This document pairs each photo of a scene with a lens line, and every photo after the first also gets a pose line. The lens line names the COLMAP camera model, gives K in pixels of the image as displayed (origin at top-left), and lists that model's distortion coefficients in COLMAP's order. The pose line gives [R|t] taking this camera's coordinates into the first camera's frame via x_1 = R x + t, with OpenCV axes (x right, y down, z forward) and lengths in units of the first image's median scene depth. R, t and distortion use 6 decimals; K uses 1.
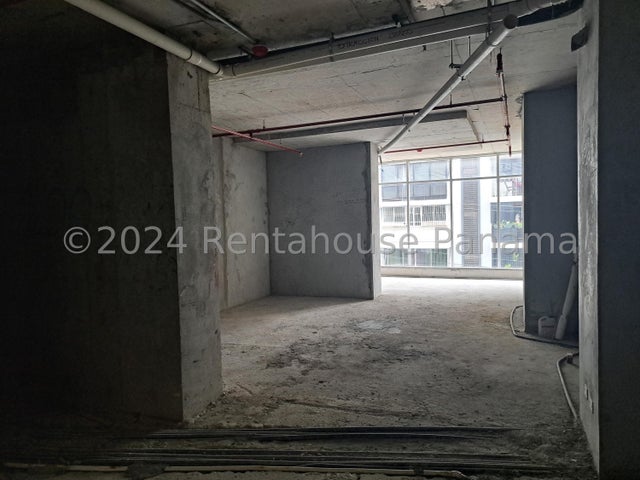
lens RADIAL K [[458.0, 0, 320.0], [0, 458.0, 240.0], [0, 0, 1]] dist [0.022374, -0.007008]
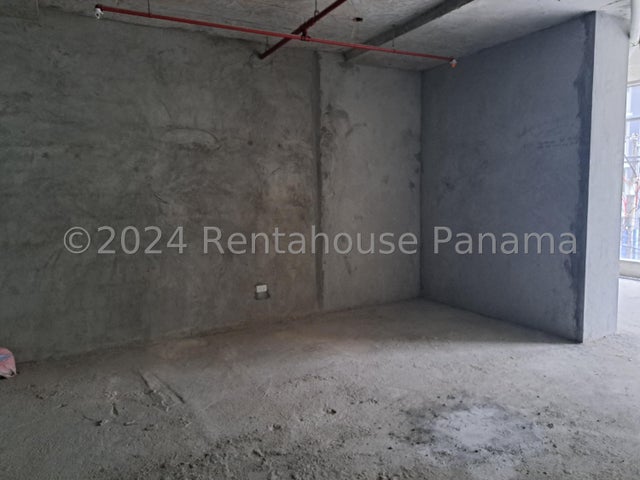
lens RADIAL K [[458.0, 0, 320.0], [0, 458.0, 240.0], [0, 0, 1]] dist [0.022374, -0.007008]
pose [[0.780107, 0.078707, -0.620676, 0.203104], [-0.023695, 0.995060, 0.096401, -0.023027], [0.625197, -0.060496, 0.778119, 0.457644]]
